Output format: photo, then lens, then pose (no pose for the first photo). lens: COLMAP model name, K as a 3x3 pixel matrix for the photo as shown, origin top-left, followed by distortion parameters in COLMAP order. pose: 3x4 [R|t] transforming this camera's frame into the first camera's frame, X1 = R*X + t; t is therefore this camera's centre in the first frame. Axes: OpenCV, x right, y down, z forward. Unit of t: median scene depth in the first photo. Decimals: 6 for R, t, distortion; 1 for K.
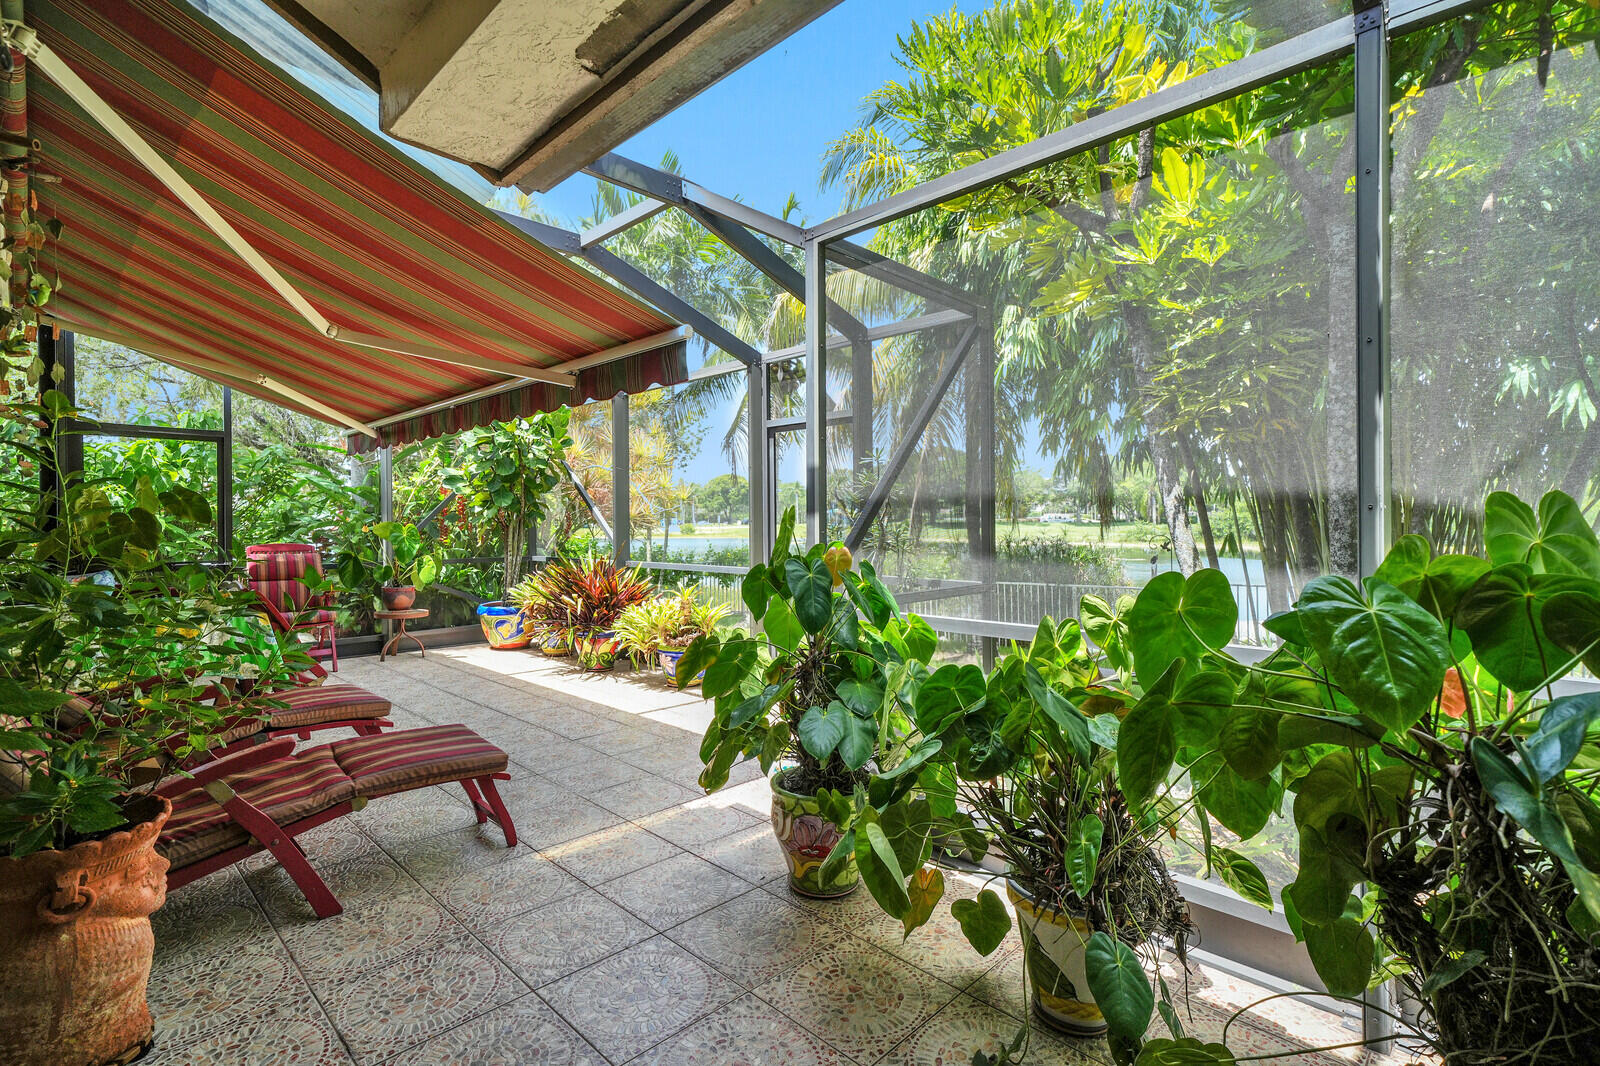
lens RADIAL K [[747.1, 0, 801.6], [0, 747.1, 514.7], [0, 0, 1]] dist [0.017279, 0.000030]
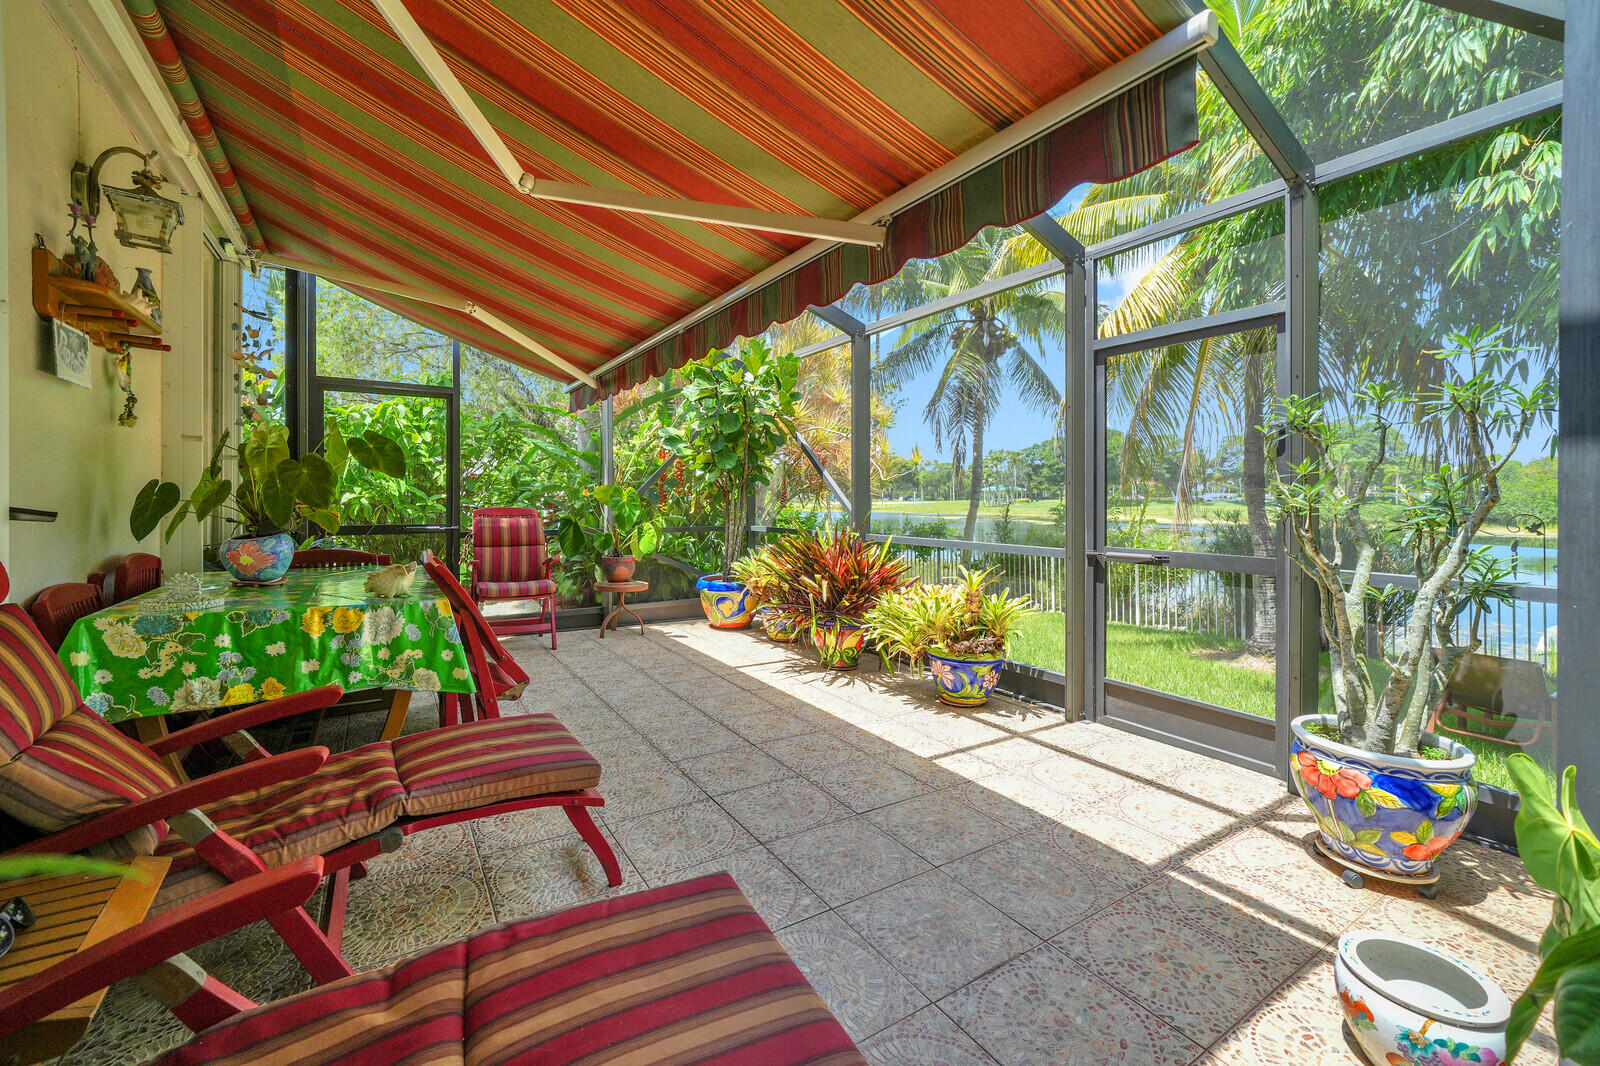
lens RADIAL K [[659.8, 0, 802.7], [0, 659.8, 492.3], [0, 0, 1]] dist [0.002995, 0.000366]
pose [[0.974824, 0.007843, -0.222837, -0.139016], [-0.007722, 0.999969, 0.001414, 0.014874], [0.222841, 0.000343, 0.974855, 0.265631]]
